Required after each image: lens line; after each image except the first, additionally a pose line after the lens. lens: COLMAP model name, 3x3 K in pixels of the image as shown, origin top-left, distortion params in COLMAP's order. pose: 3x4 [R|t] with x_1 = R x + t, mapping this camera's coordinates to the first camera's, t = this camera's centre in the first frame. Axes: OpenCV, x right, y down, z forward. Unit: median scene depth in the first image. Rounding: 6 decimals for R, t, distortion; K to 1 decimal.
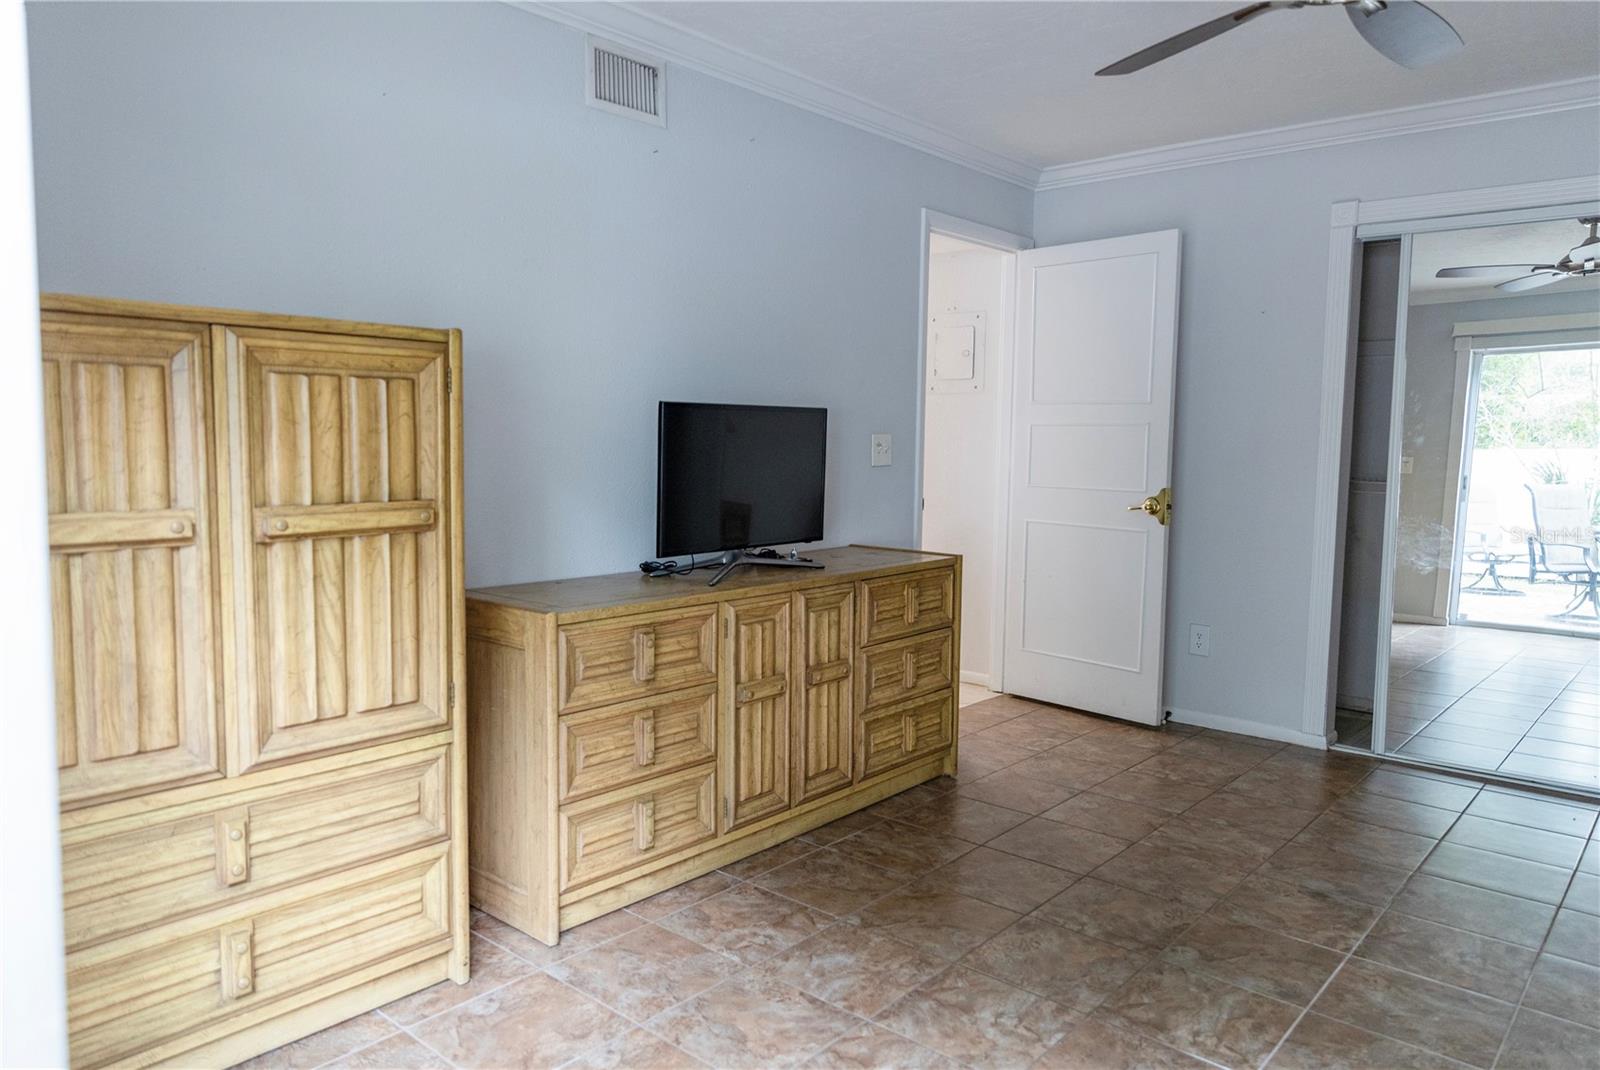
lens RADIAL K [[1084.0, 0, 793.7], [0, 1084.0, 538.3], [0, 0, 1]] dist [0.008642, -0.000701]
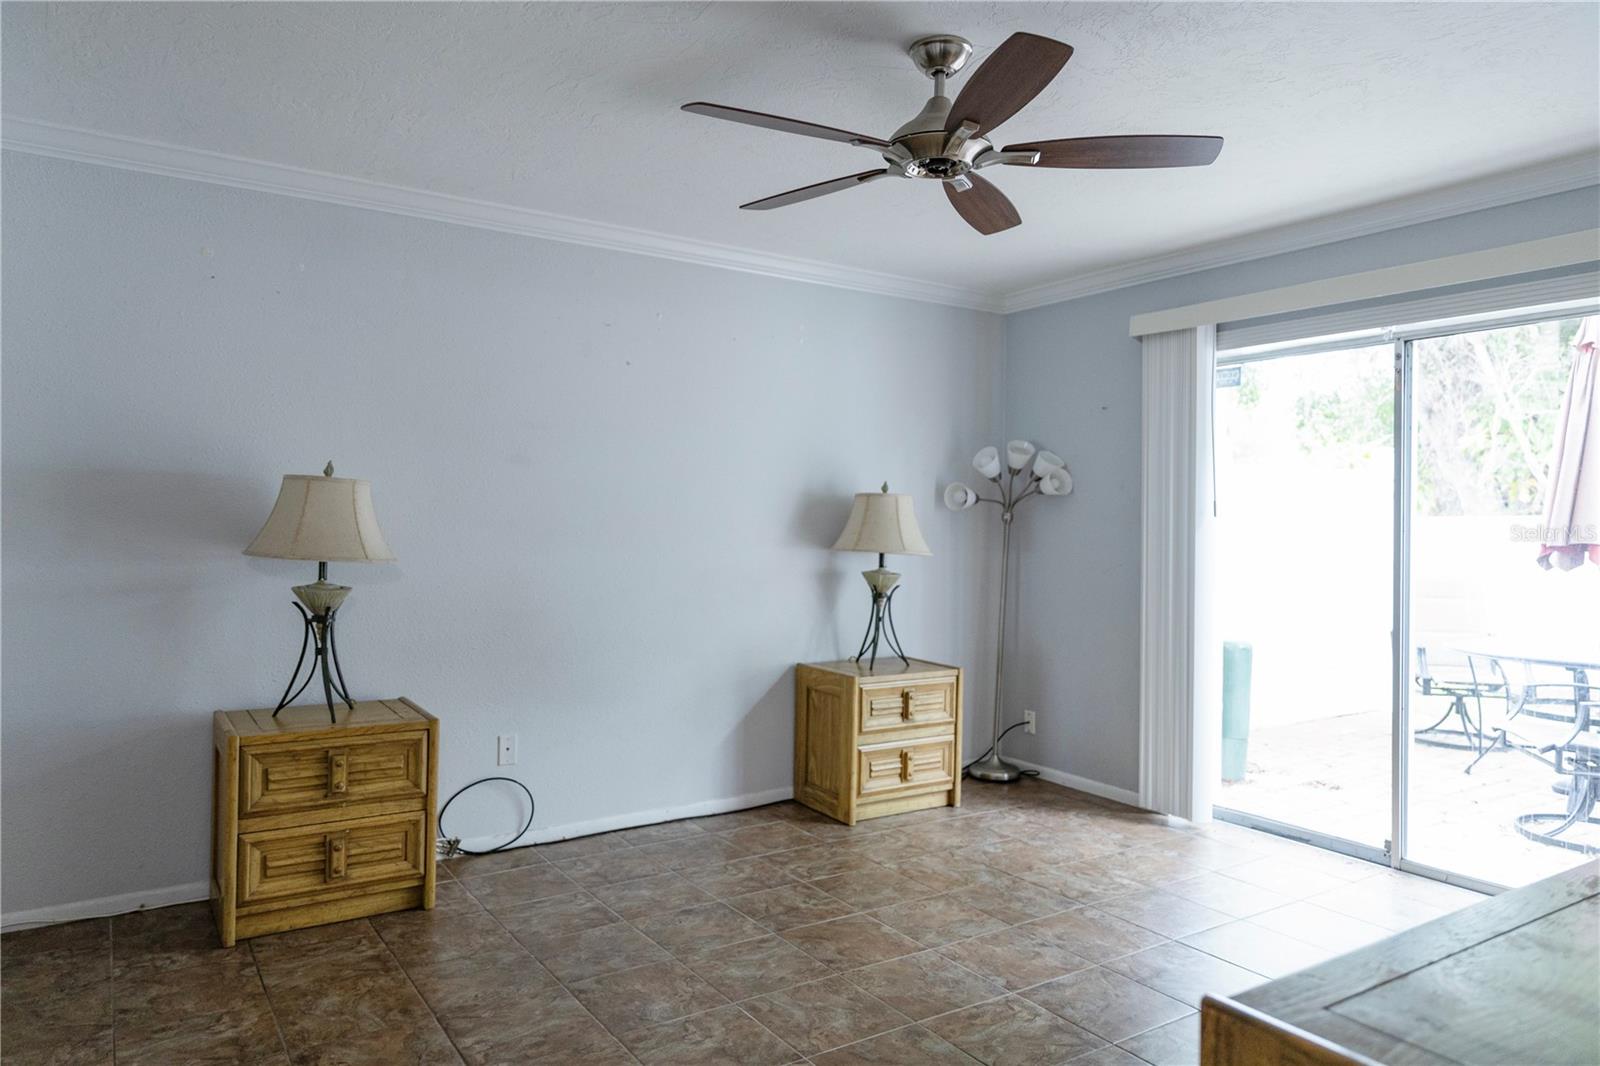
lens RADIAL K [[1054.8, 0, 800.0], [0, 1054.8, 533.0], [0, 0, 1]] dist [0.005401, -0.000165]
pose [[-0.965076, -0.027792, 0.260492, 0.217269], [0.000069, 0.994329, 0.106344, -0.148066], [-0.261971, 0.102648, -0.959601, 1.445870]]
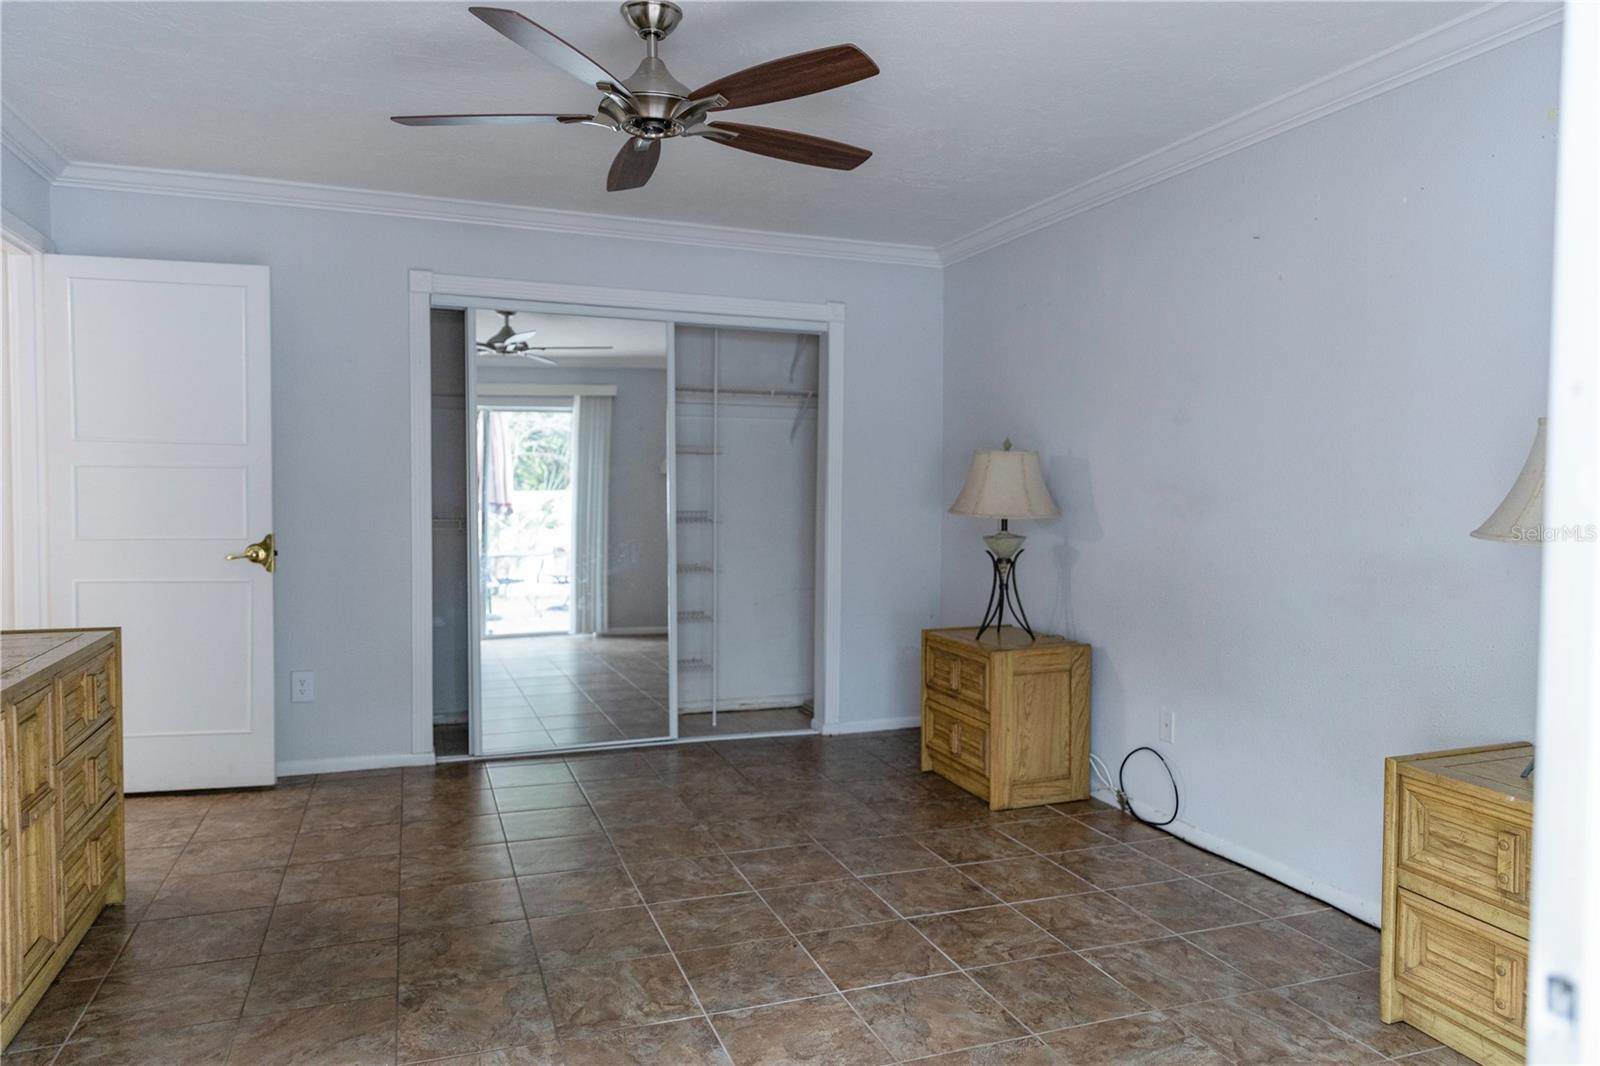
lens RADIAL K [[1052.2, 0, 794.7], [0, 1052.2, 527.8], [0, 0, 1]] dist [0.002886, 0.004112]
pose [[0.479000, -0.041528, 0.876832, -0.332124], [0.079834, 0.996802, 0.003598, -0.023671], [-0.874177, 0.068278, 0.480784, 0.196984]]
